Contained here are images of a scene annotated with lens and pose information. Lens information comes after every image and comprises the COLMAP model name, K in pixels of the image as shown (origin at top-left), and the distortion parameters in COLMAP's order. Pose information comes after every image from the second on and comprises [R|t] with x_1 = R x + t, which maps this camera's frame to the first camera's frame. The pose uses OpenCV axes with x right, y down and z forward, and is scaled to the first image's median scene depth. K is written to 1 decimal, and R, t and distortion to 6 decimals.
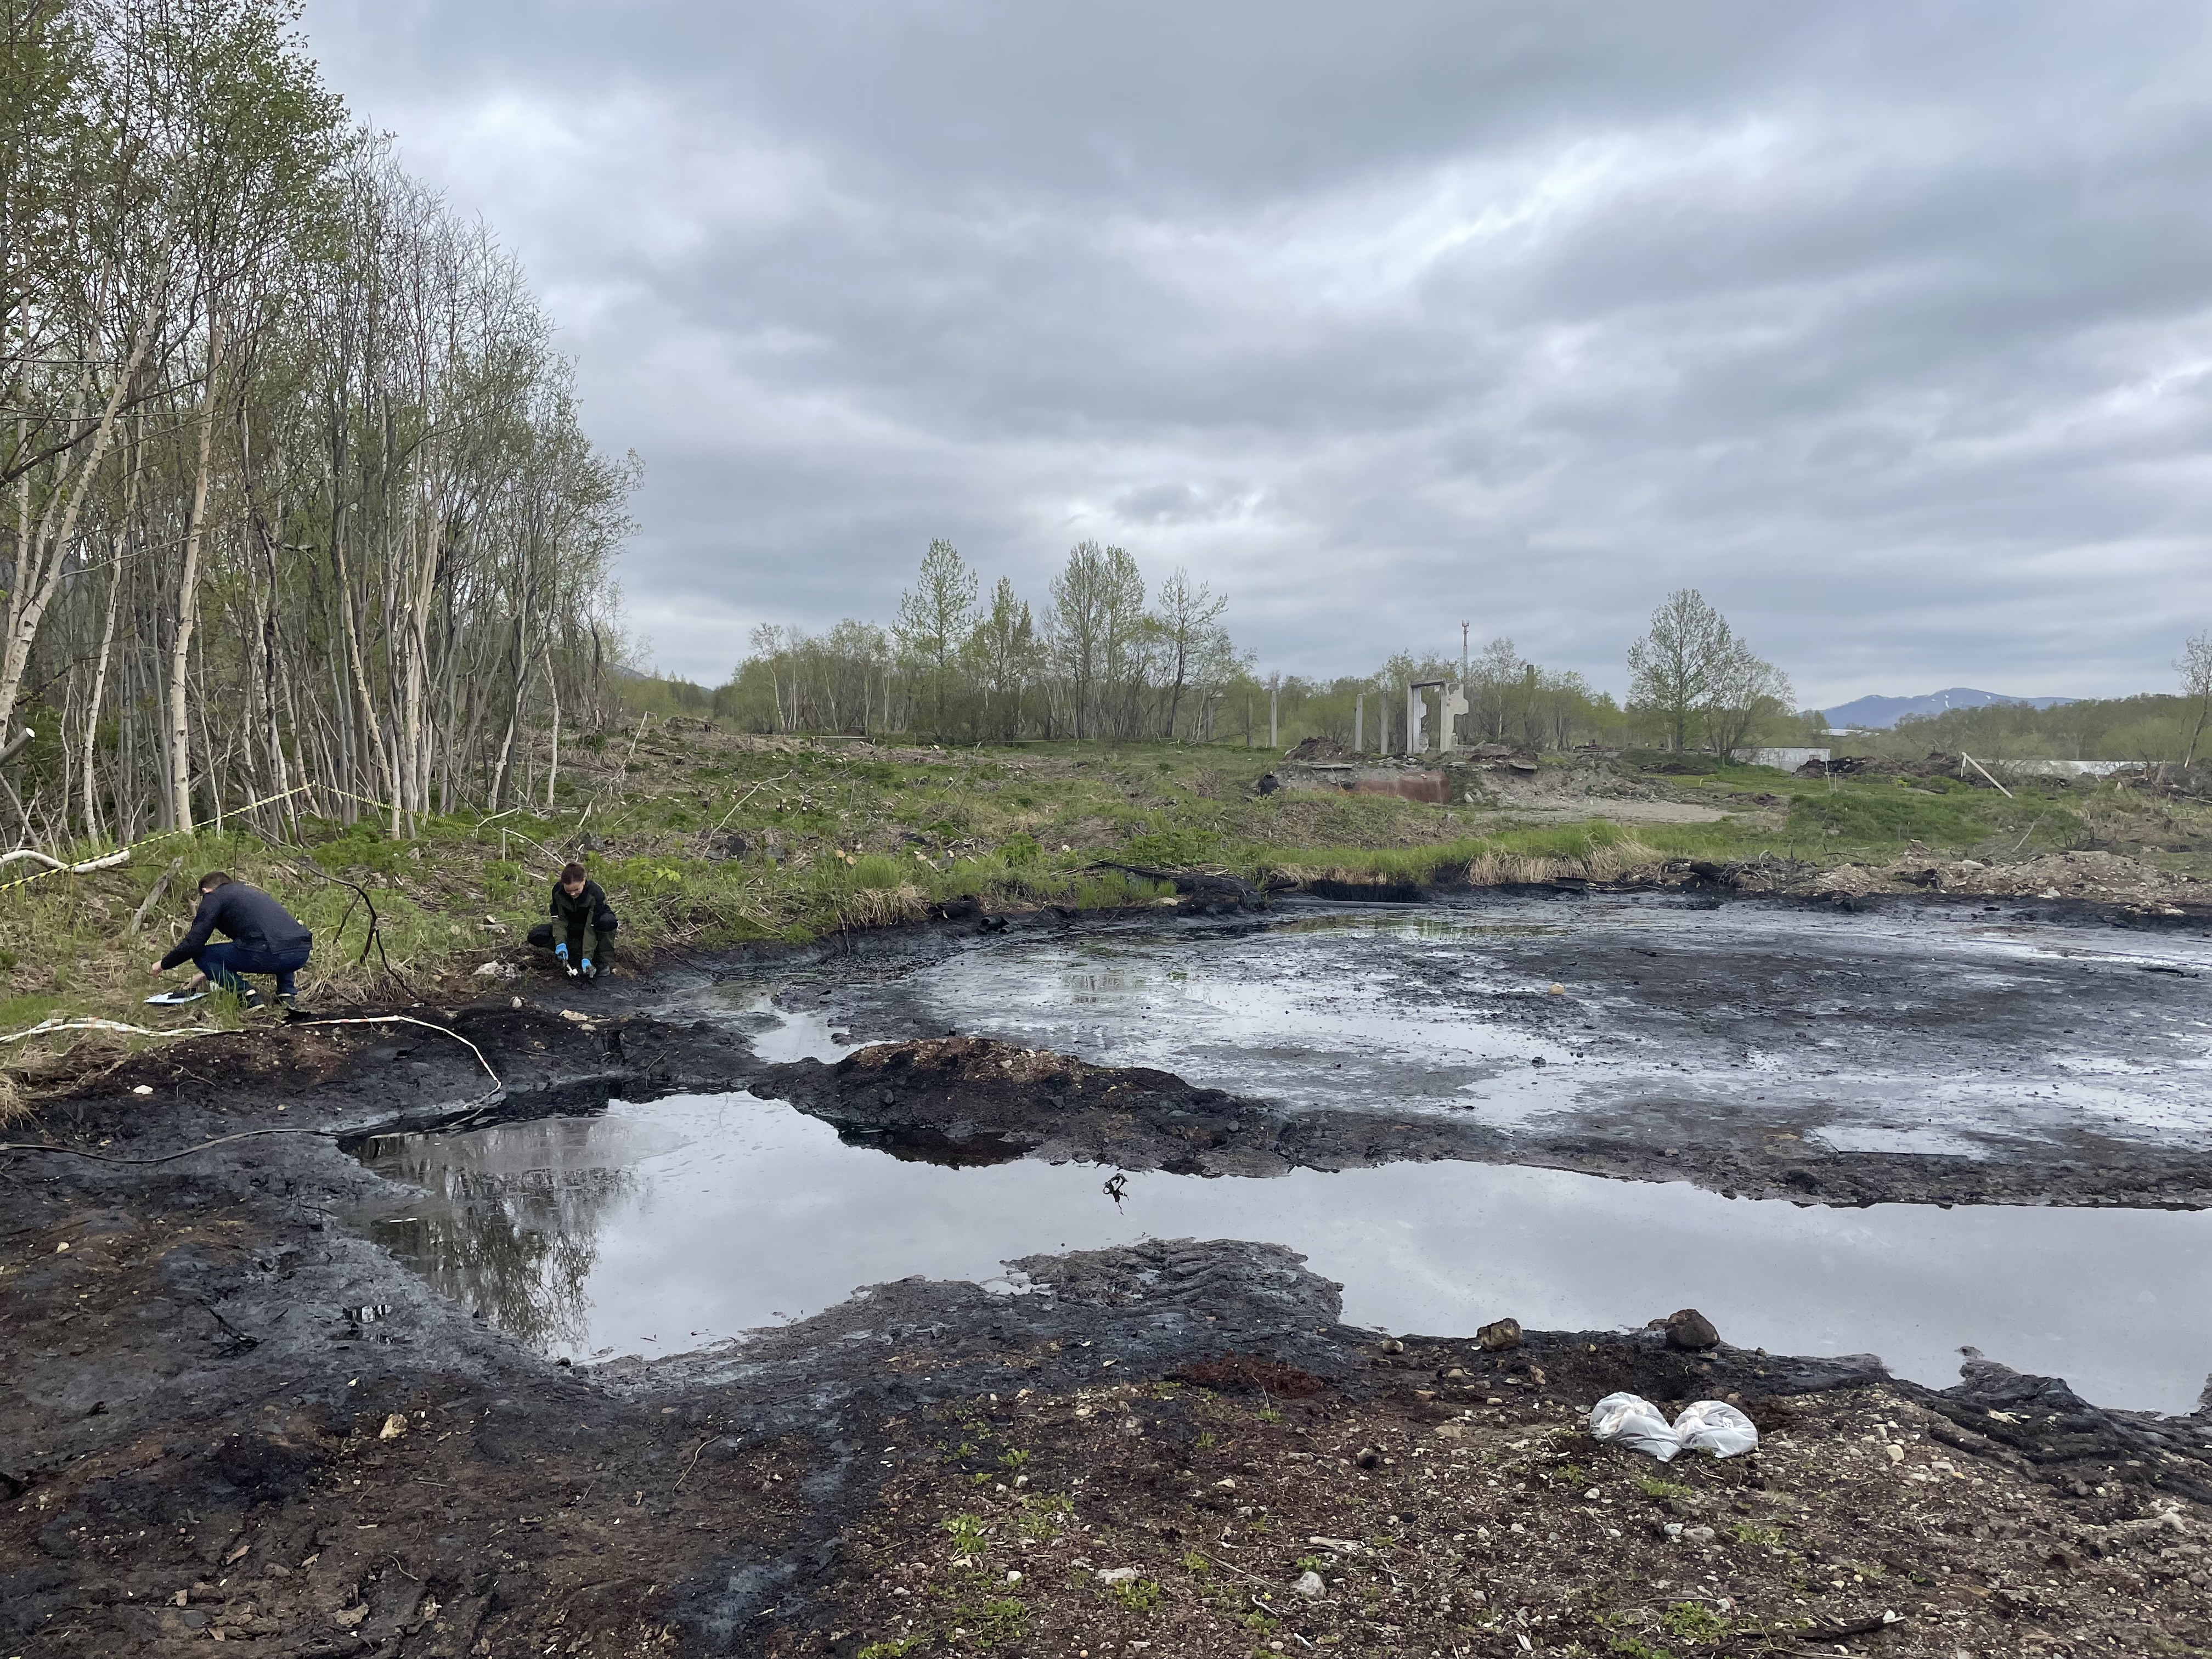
lens RADIAL K [[1658.0, 0, 1106.0], [0, 1658.0, 829.5], [0, 0, 1]] dist [0.099557, -0.121960]
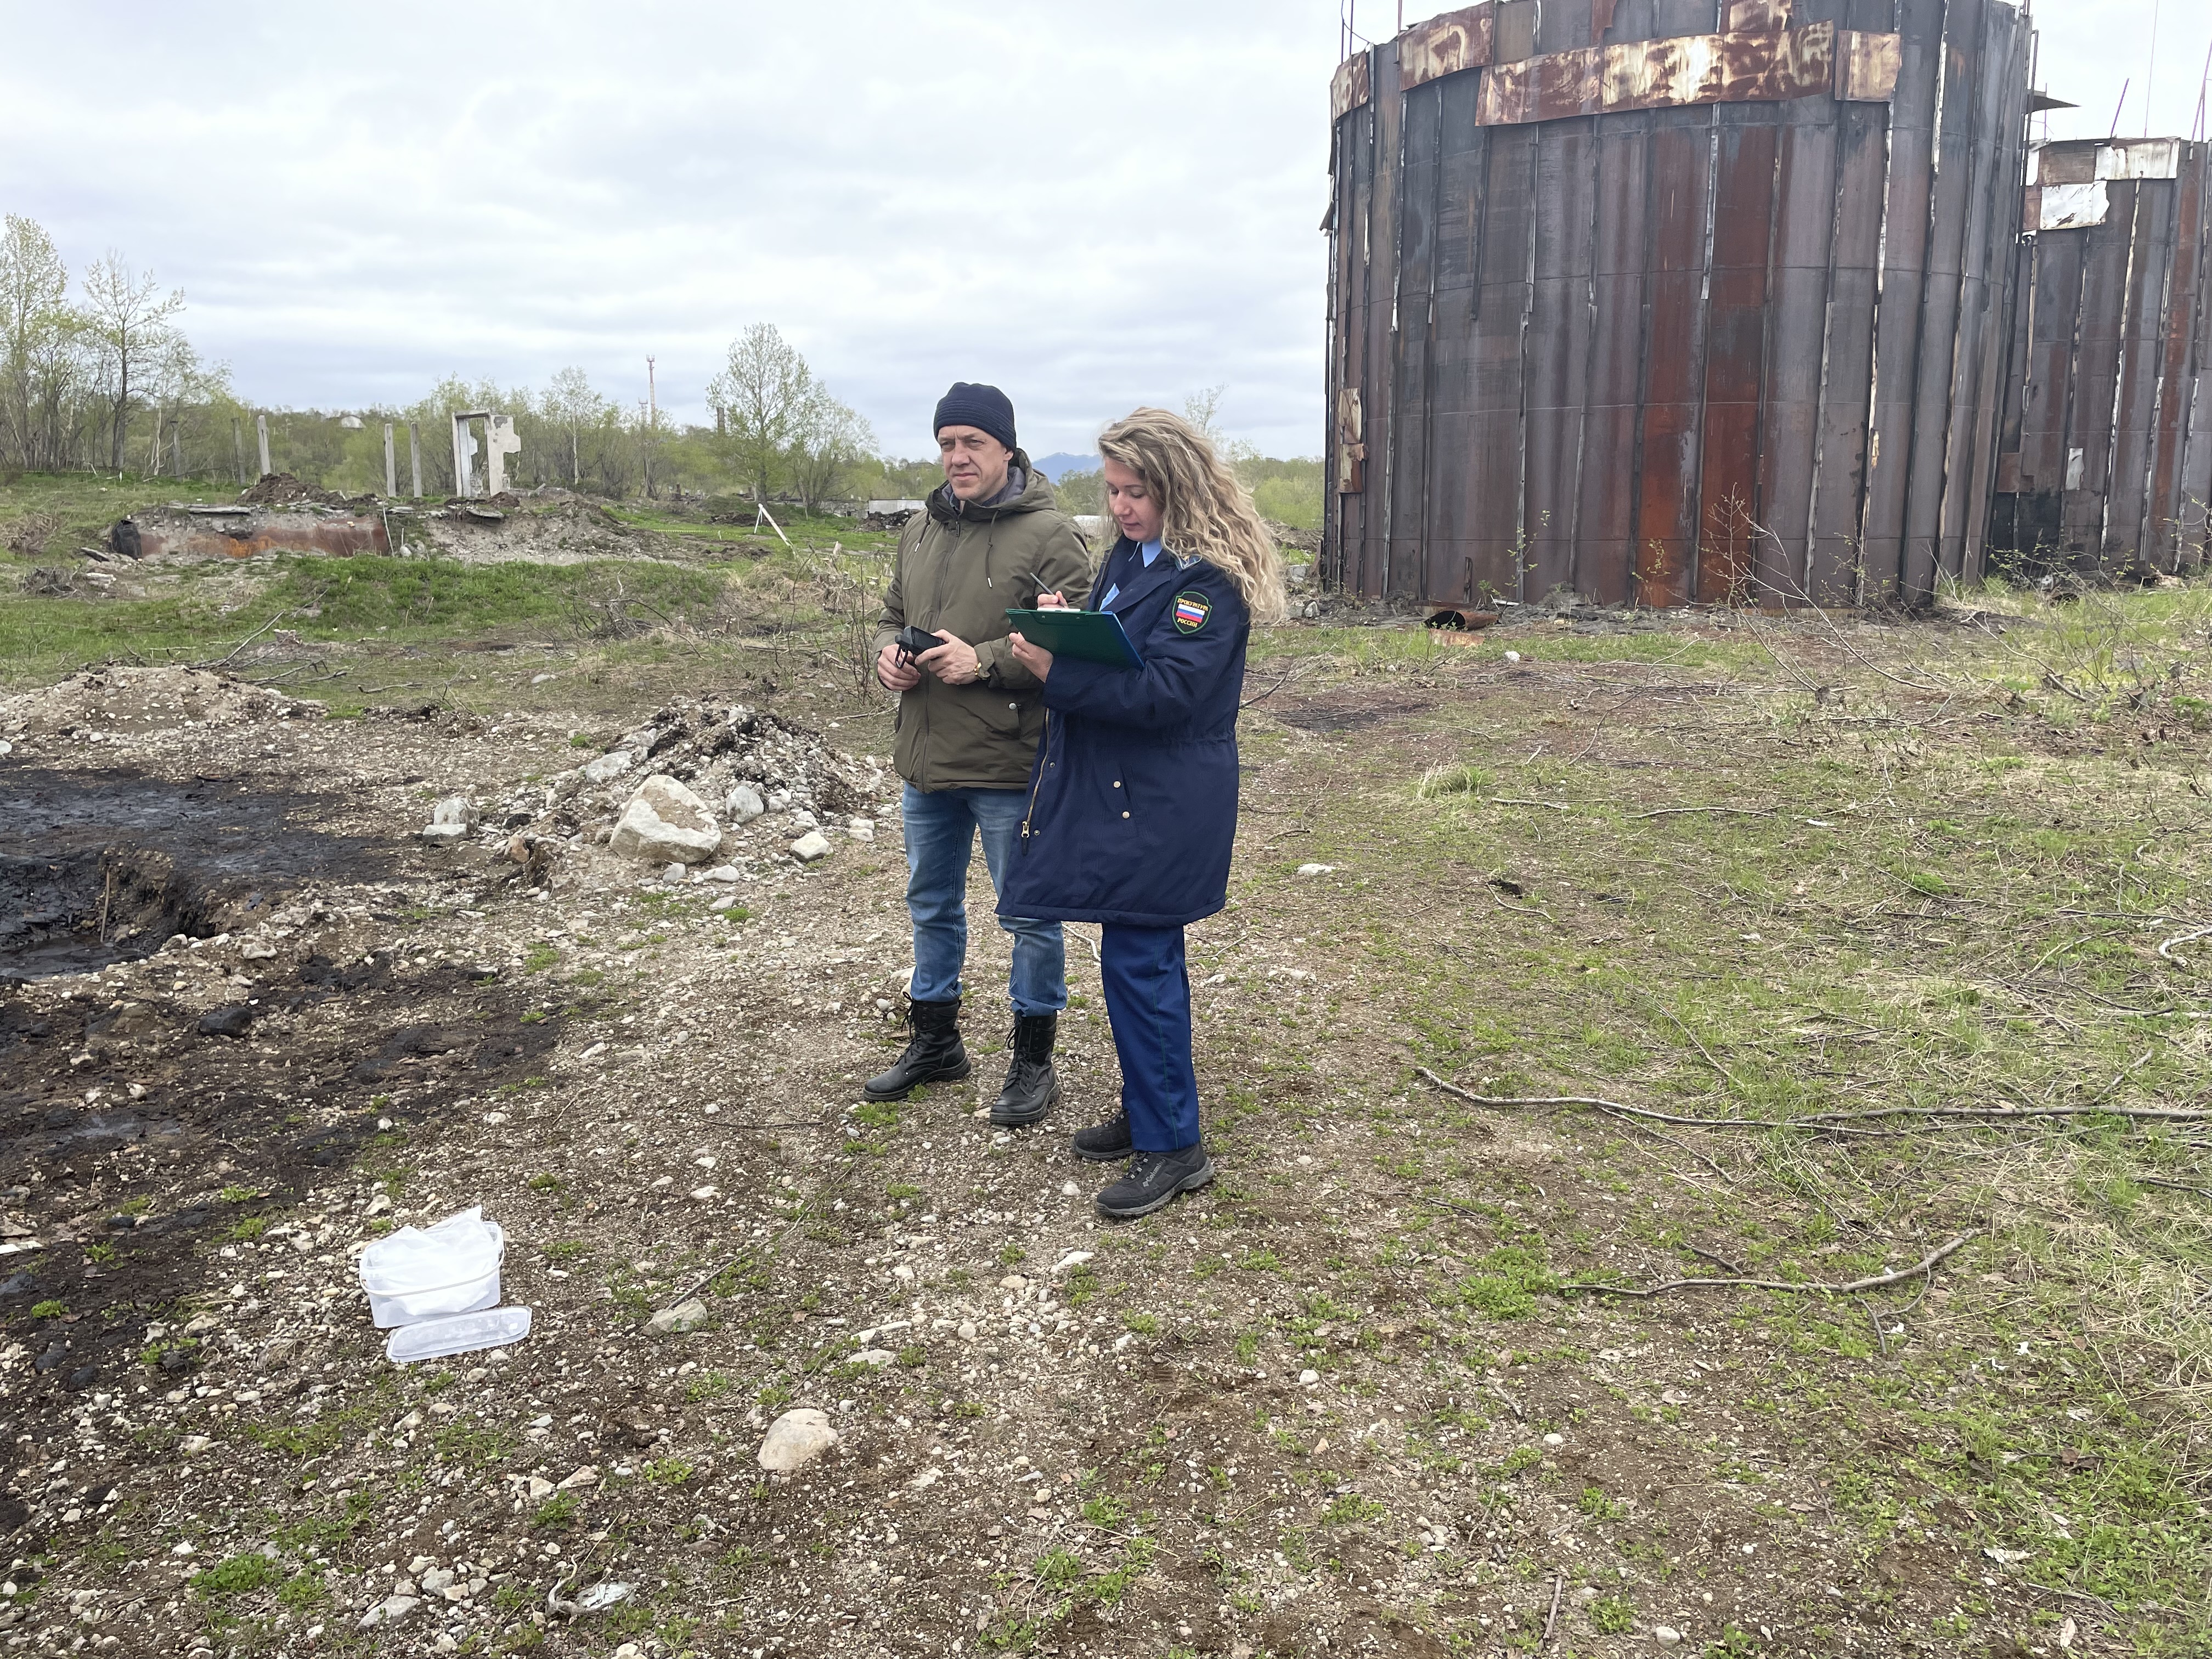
lens RADIAL K [[1658.0, 0, 1106.0], [0, 1658.0, 829.5], [0, 0, 1]] dist [0.099557, -0.121960]
pose [[0.898606, -0.074400, 0.432402, 0.101515], [0.010034, 0.988745, 0.149273, -0.002377], [-0.438641, -0.129799, 0.889239, 0.055741]]
